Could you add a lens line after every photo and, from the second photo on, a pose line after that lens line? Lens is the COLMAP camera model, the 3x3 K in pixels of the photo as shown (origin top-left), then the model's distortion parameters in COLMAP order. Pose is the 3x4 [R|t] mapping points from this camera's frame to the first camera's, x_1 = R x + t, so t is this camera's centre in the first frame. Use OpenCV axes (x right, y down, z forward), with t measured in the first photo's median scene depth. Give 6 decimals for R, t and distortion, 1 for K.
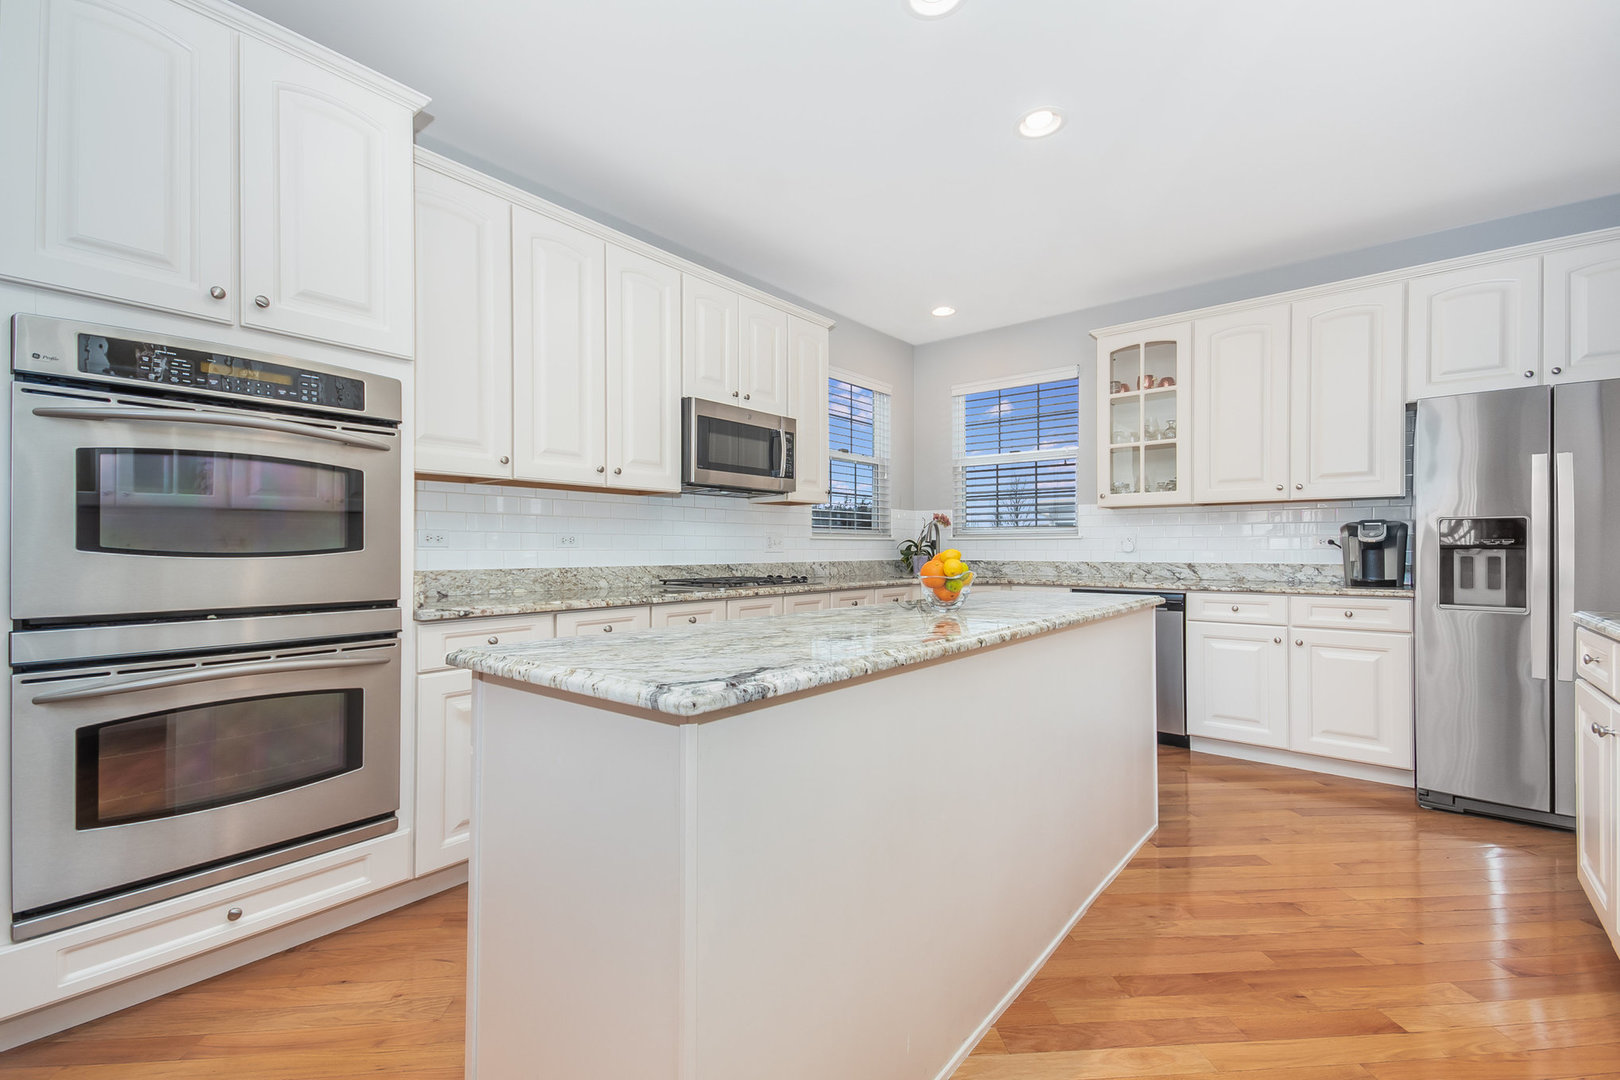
lens RADIAL K [[701.6, 0, 811.0], [0, 701.6, 545.8], [0, 0, 1]] dist [0.016298, 0.000103]
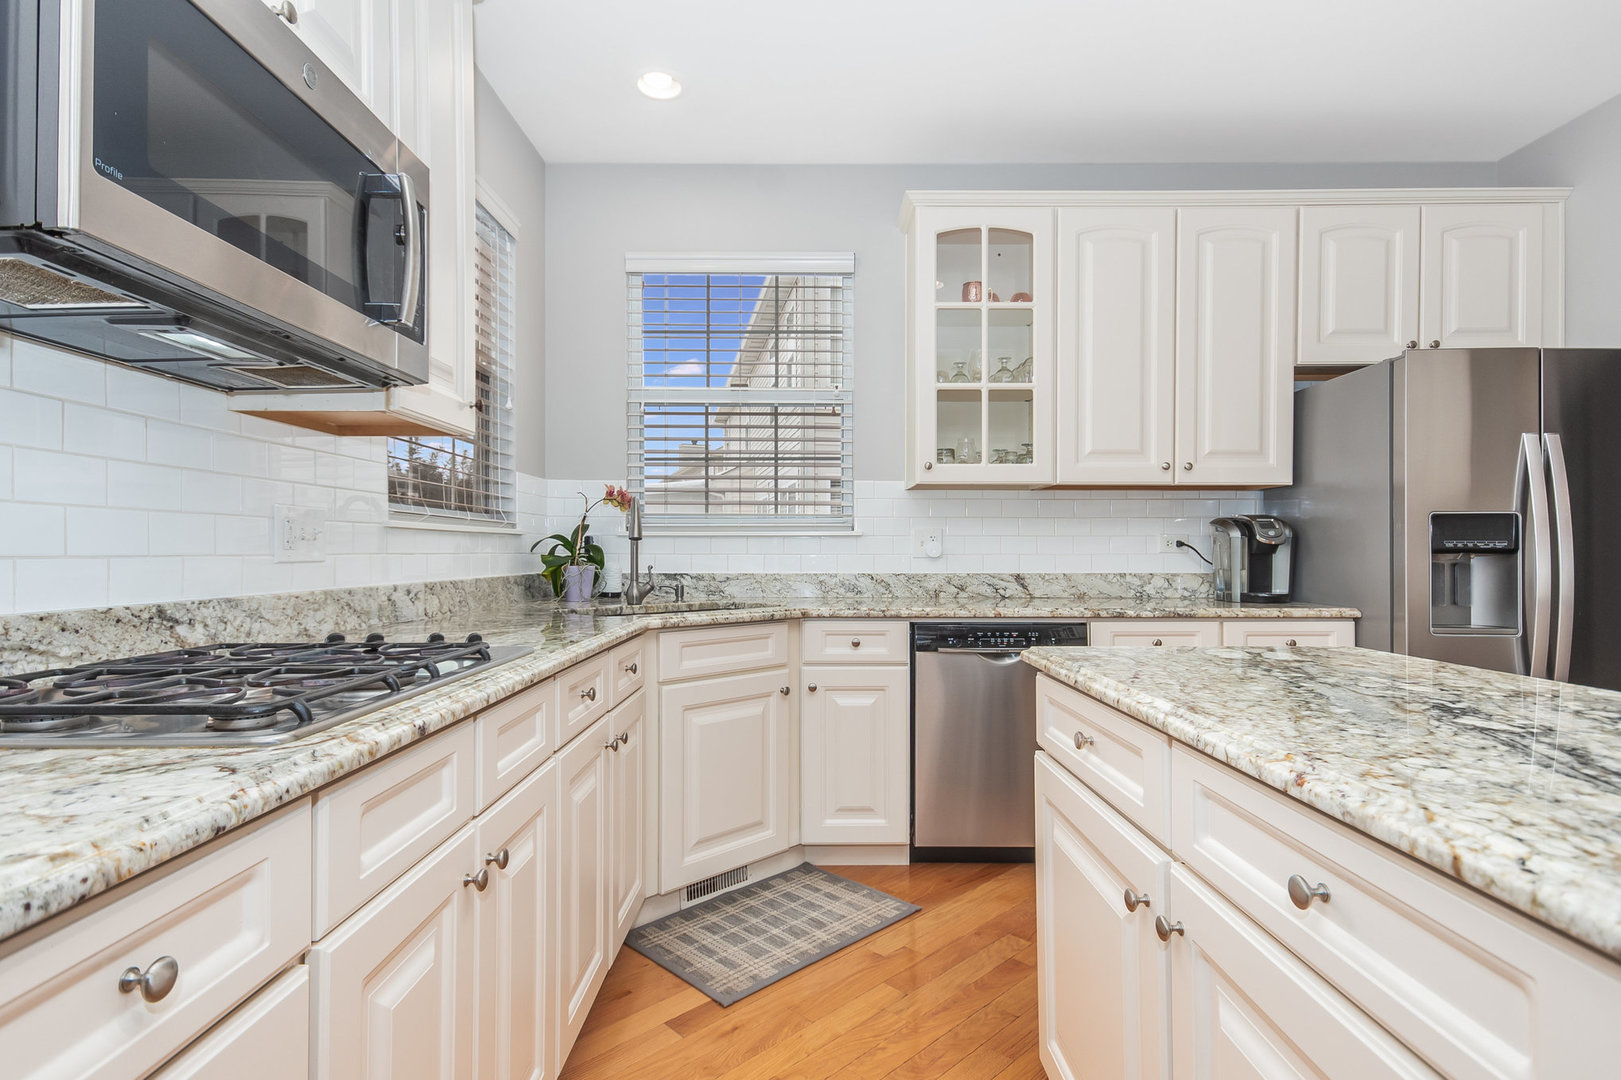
lens RADIAL K [[828.7, 0, 814.0], [0, 828.7, 548.3], [0, 0, 1]] dist [0.019598, 0.000959]
pose [[0.764918, 0.003745, 0.644116, -0.127374], [-0.003473, 0.999993, -0.001691, 0.002110], [-0.644118, -0.000943, 0.764926, 0.530891]]
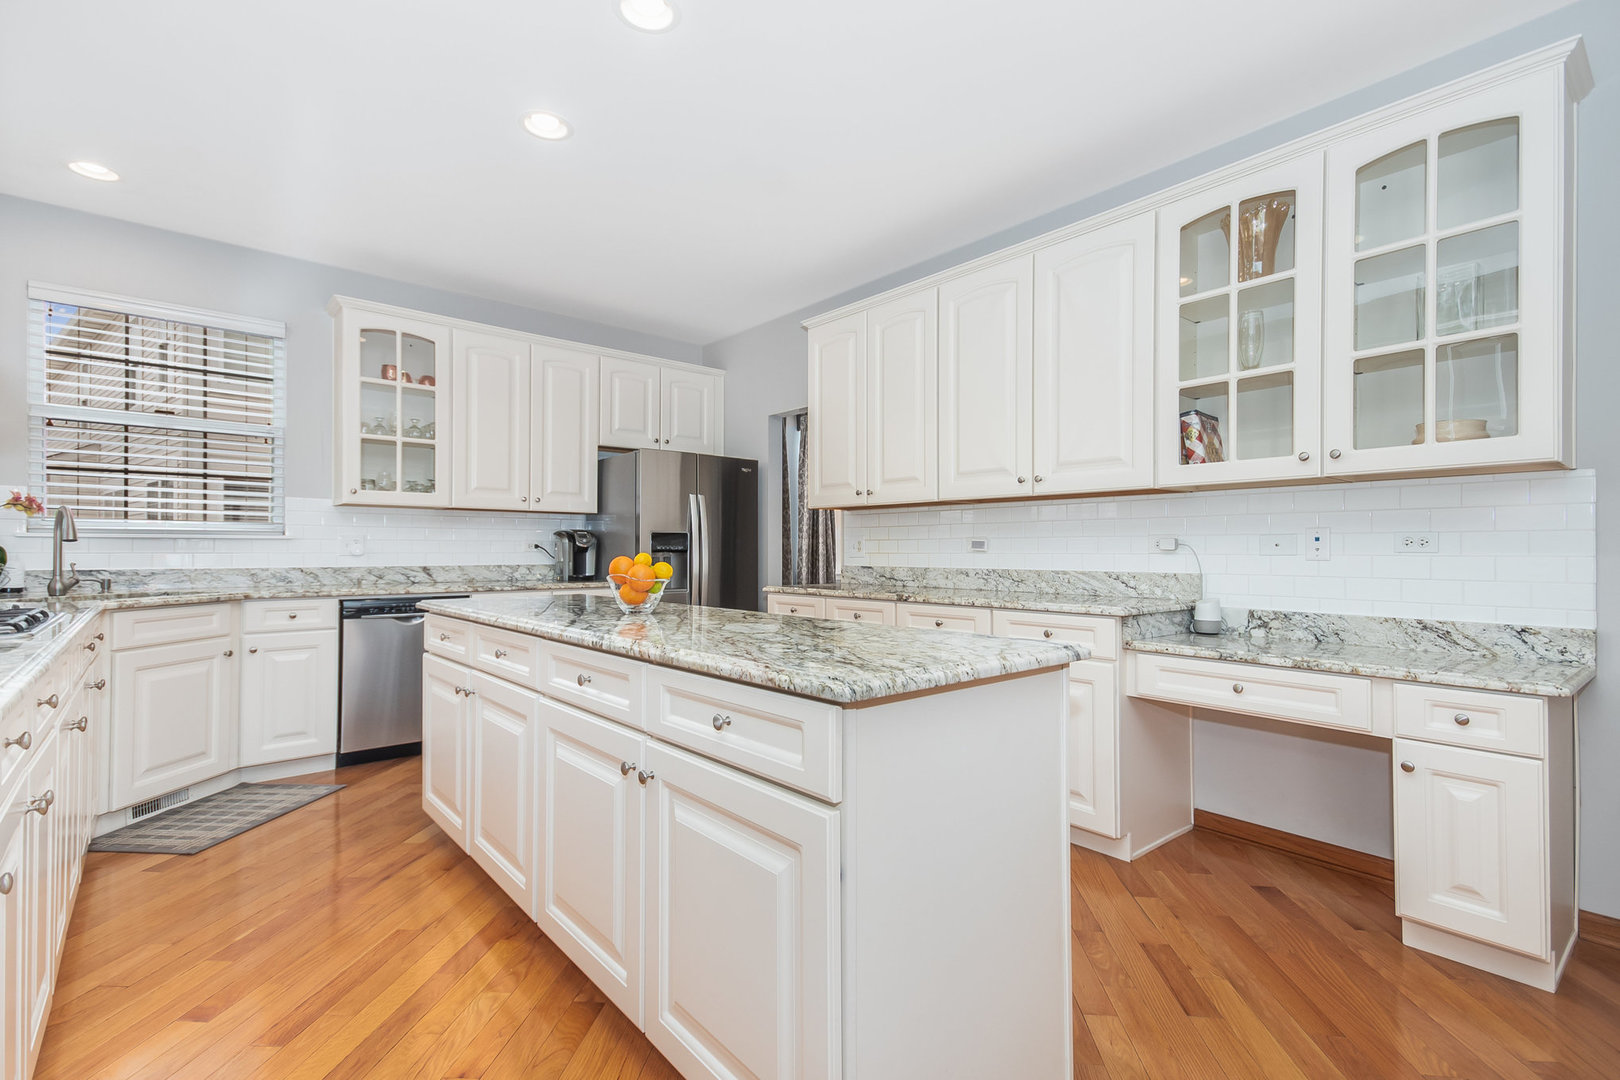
lens RADIAL K [[747.0, 0, 817.2], [0, 747.0, 543.0], [0, 0, 1]] dist [0.028912, -0.001538]
pose [[0.167278, 0.012191, 0.985834, -0.422382], [-0.004924, 0.999921, -0.011530, 0.001468], [-0.985898, -0.002926, 0.167325, 0.287631]]
